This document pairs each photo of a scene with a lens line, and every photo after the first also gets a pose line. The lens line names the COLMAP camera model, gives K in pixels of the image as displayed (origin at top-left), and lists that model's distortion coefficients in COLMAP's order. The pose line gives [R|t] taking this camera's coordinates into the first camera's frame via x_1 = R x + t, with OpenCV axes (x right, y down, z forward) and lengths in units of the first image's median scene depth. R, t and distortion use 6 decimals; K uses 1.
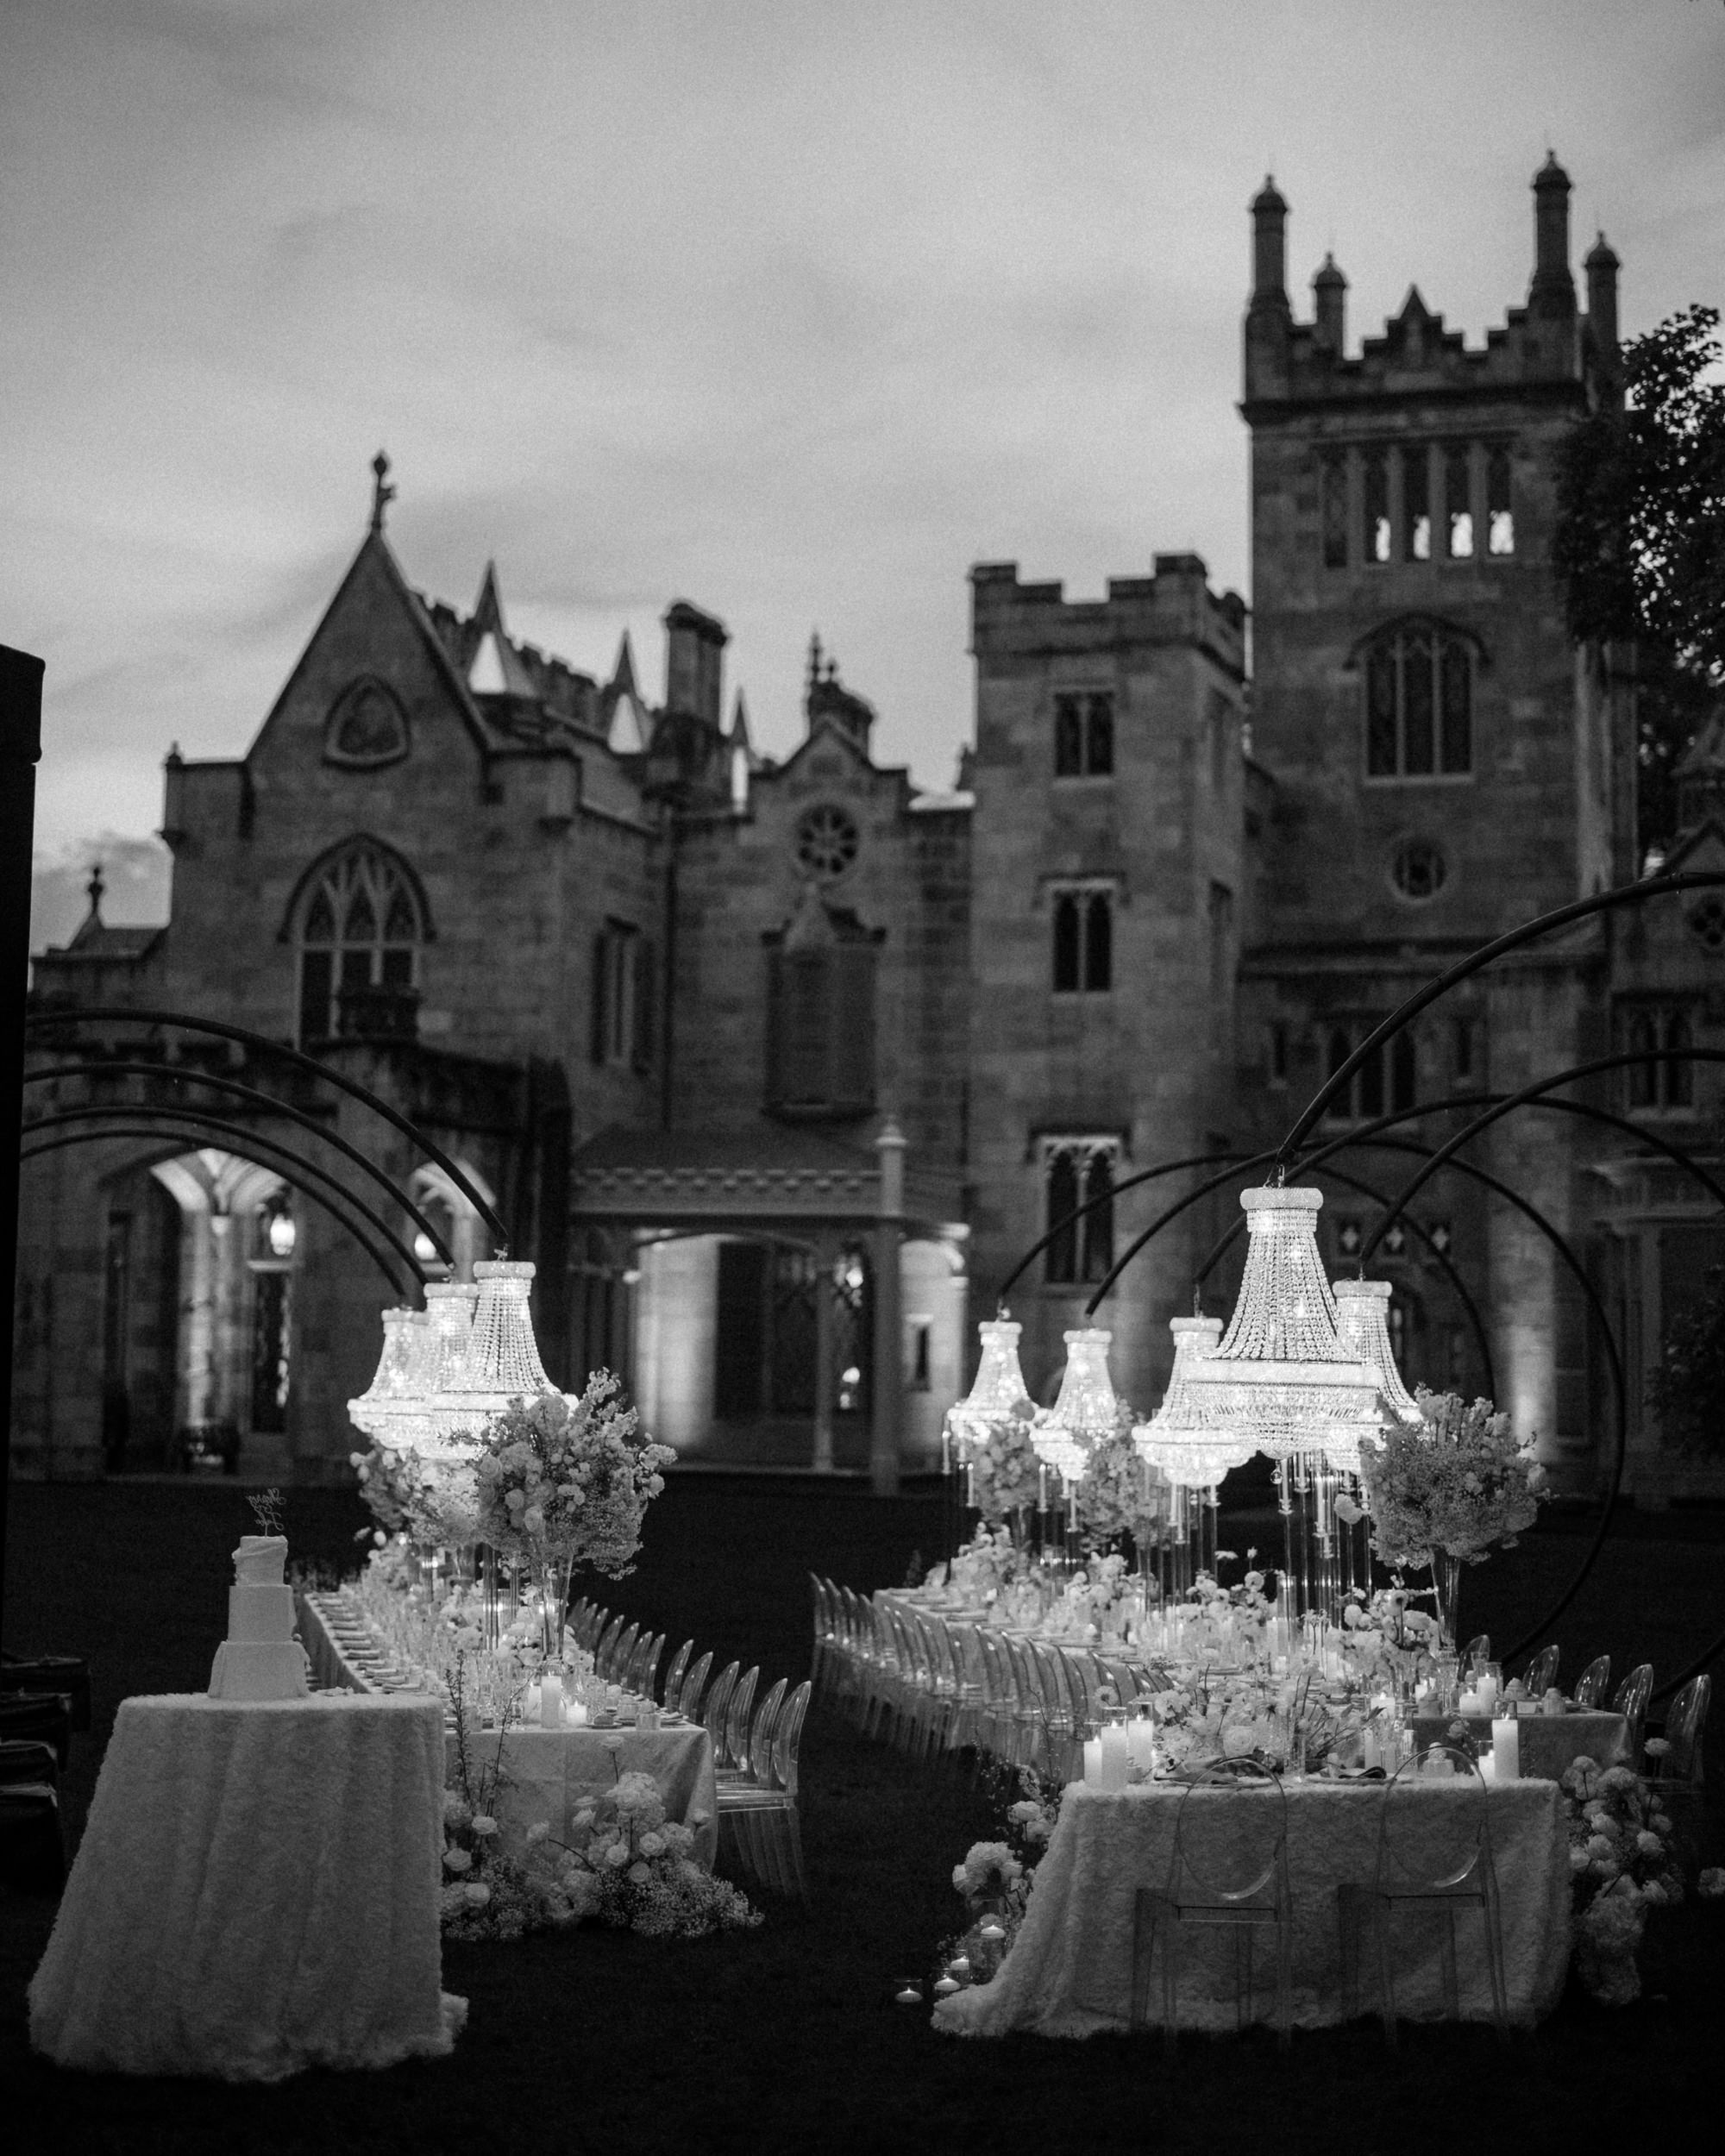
lens RADIAL K [[3582.5, 0, 814.3], [0, 3582.5, 909.8], [0, 0, 1]] dist [-0.071375, 0.000000]
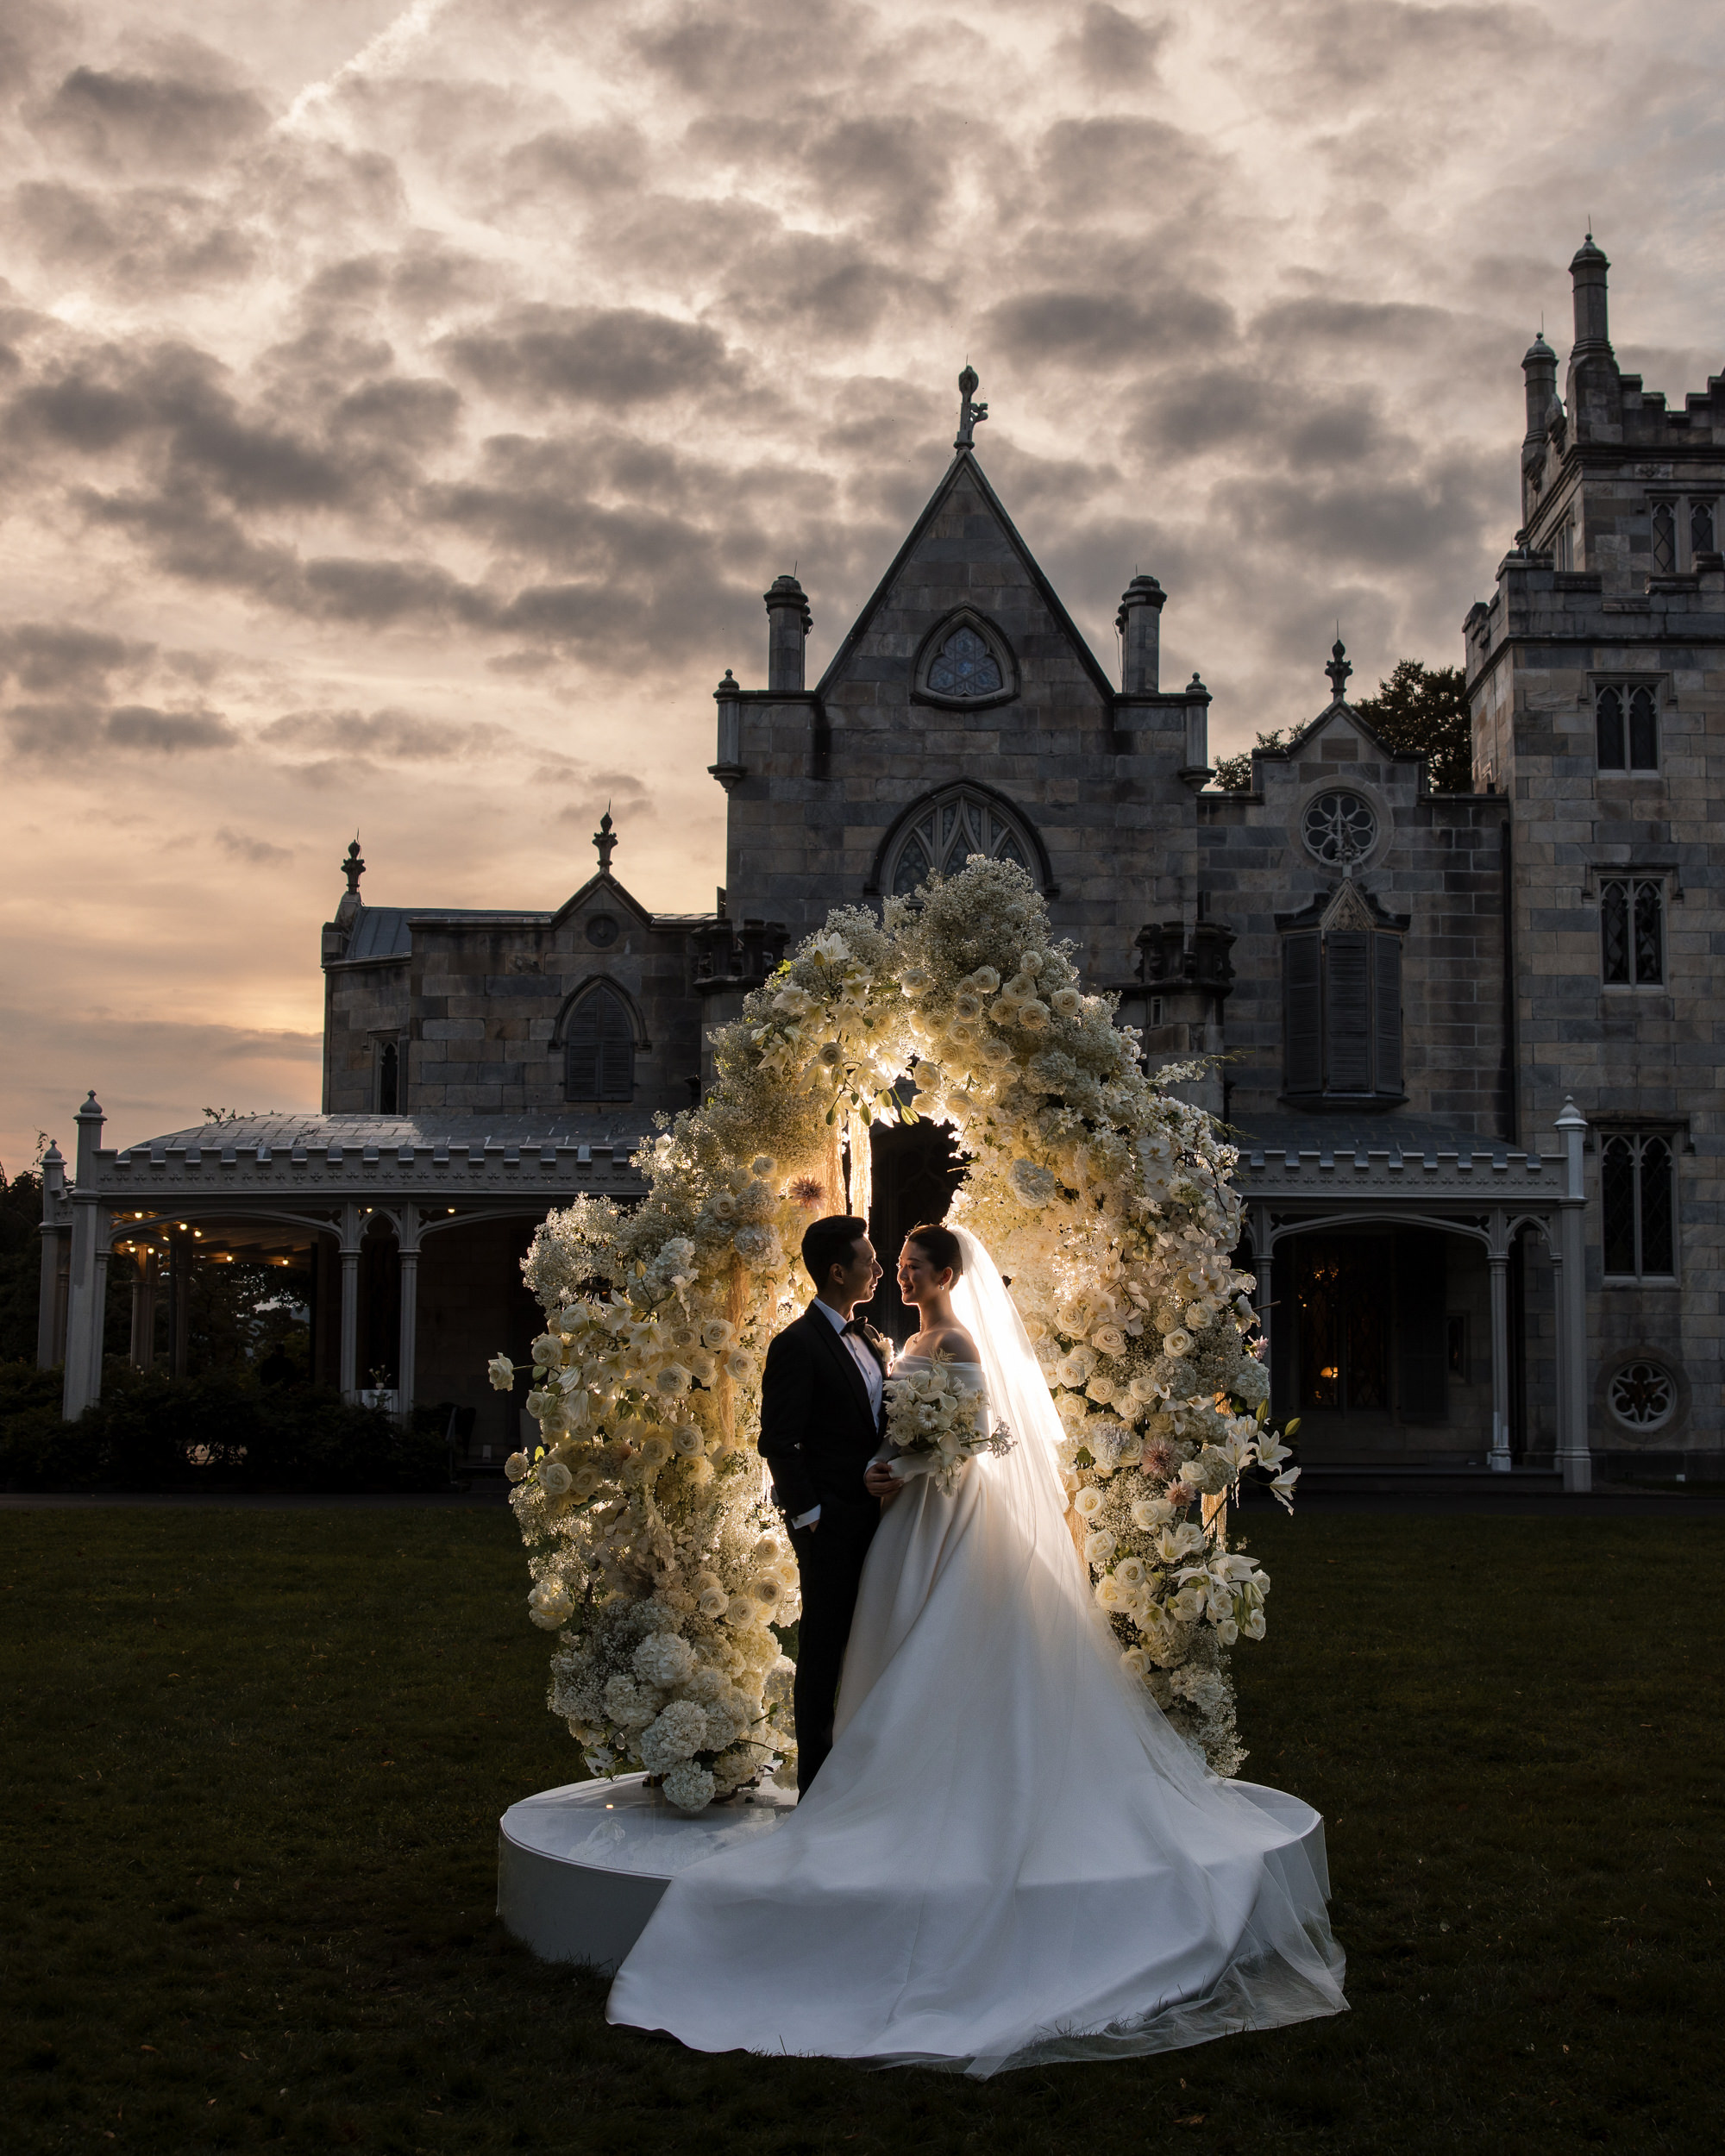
lens RADIAL K [[2759.4, 0, 915.8], [0, 2759.4, 1077.8], [0, 0, 1]] dist [-0.084450, 0.000000]
pose [[0.948623, 0.025044, 0.315416, -0.353573], [-0.028374, 0.999580, 0.005970, 0.050151], [-0.315134, -0.014613, 0.948935, 0.337531]]
